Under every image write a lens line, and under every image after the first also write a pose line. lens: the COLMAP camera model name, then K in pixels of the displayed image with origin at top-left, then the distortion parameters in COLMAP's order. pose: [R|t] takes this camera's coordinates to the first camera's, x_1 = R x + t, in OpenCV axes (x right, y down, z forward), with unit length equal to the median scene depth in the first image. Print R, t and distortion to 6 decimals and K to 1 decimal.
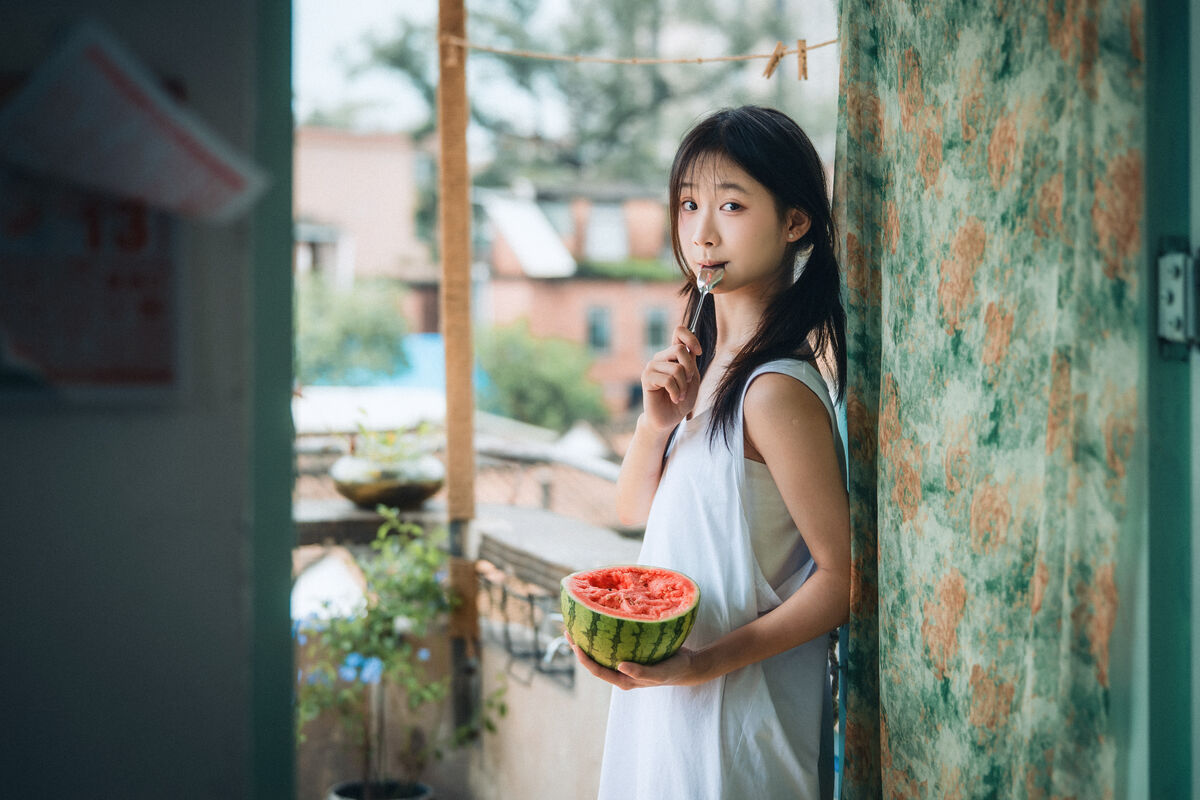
lens RADIAL K [[1996.3, 0, 600.0], [0, 1996.3, 400.0], [0, 0, 1]] dist [0.000963, 0.004156]
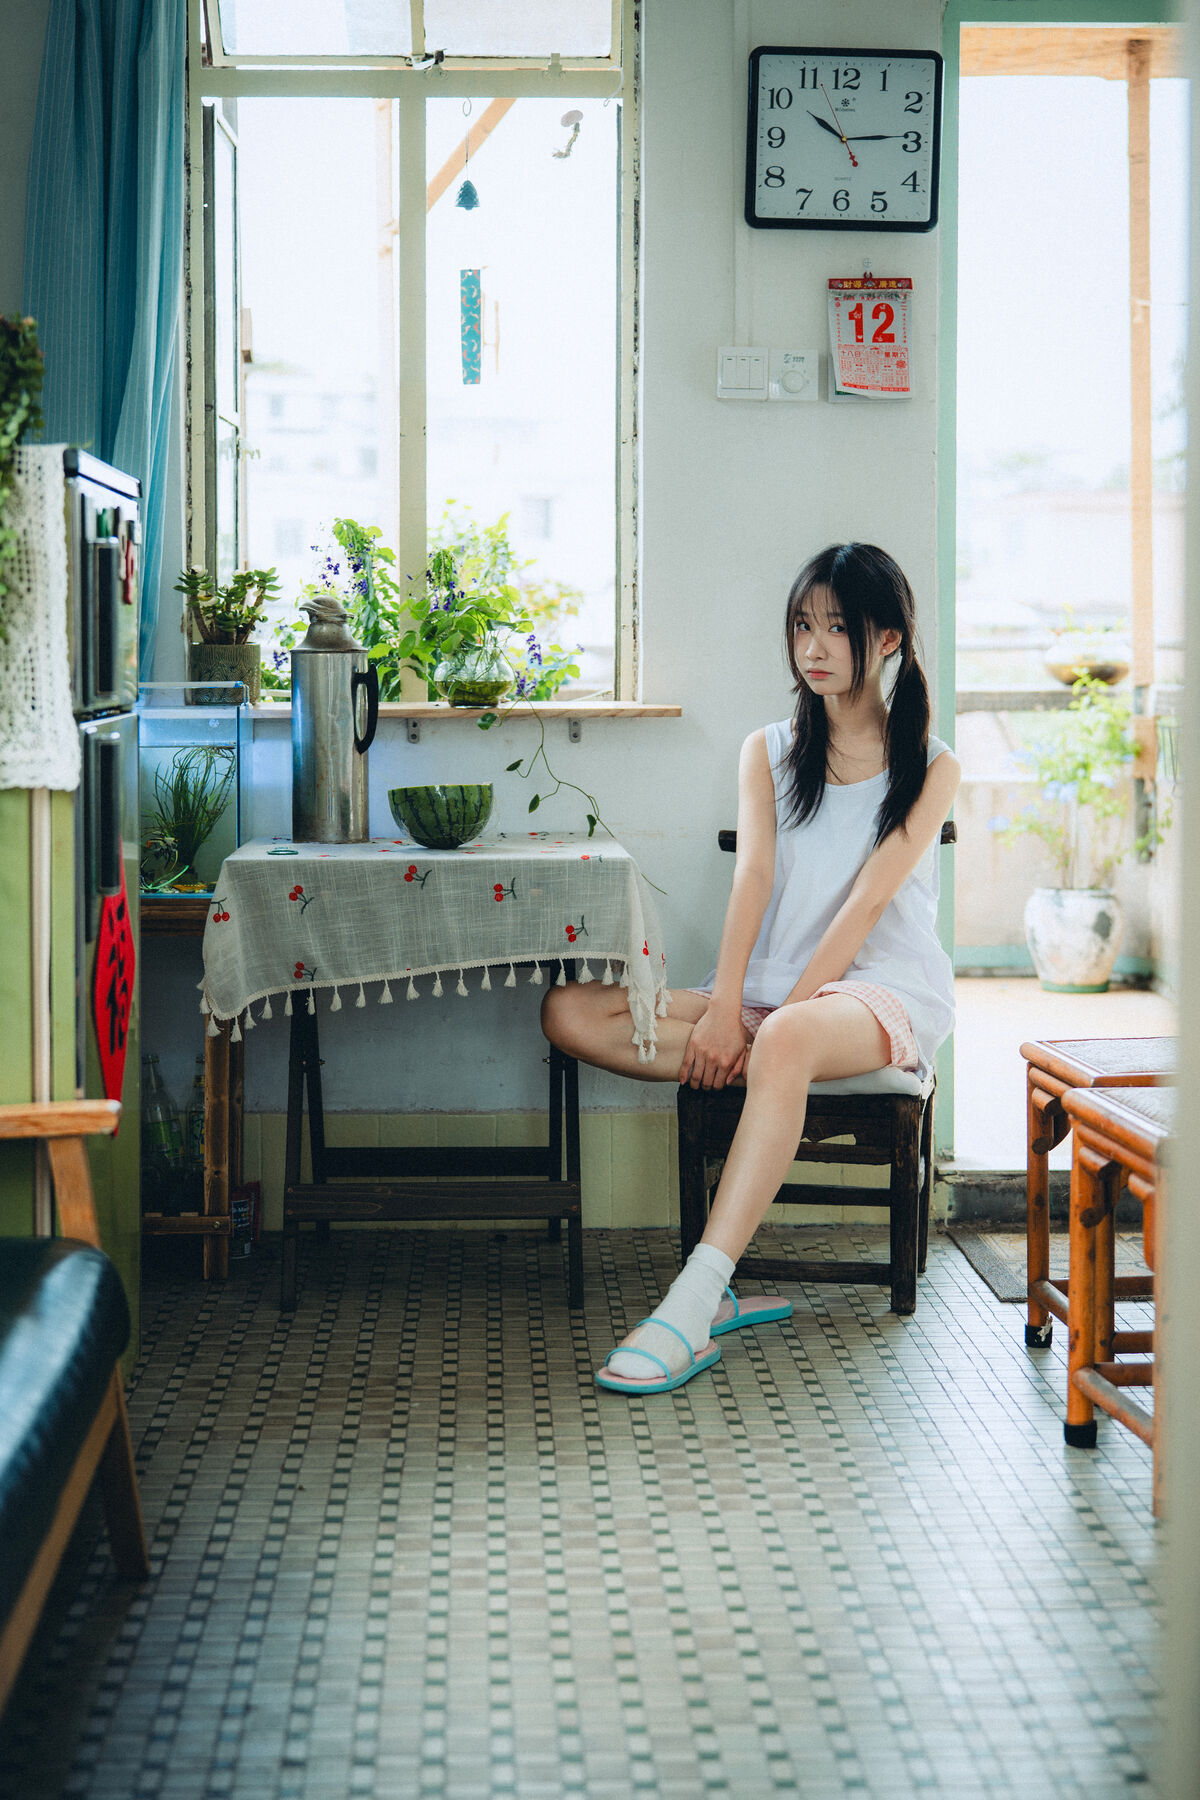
lens RADIAL K [[2511.7, 0, 600.0], [0, 2511.7, 900.0], [0, 0, 1]] dist [0.005299, 0.004561]
pose [[0.942356, 0.011348, -0.334420, 0.139379], [-0.000173, 0.999441, 0.033428, 0.142753], [0.334613, -0.031443, 0.941831, -0.611851]]
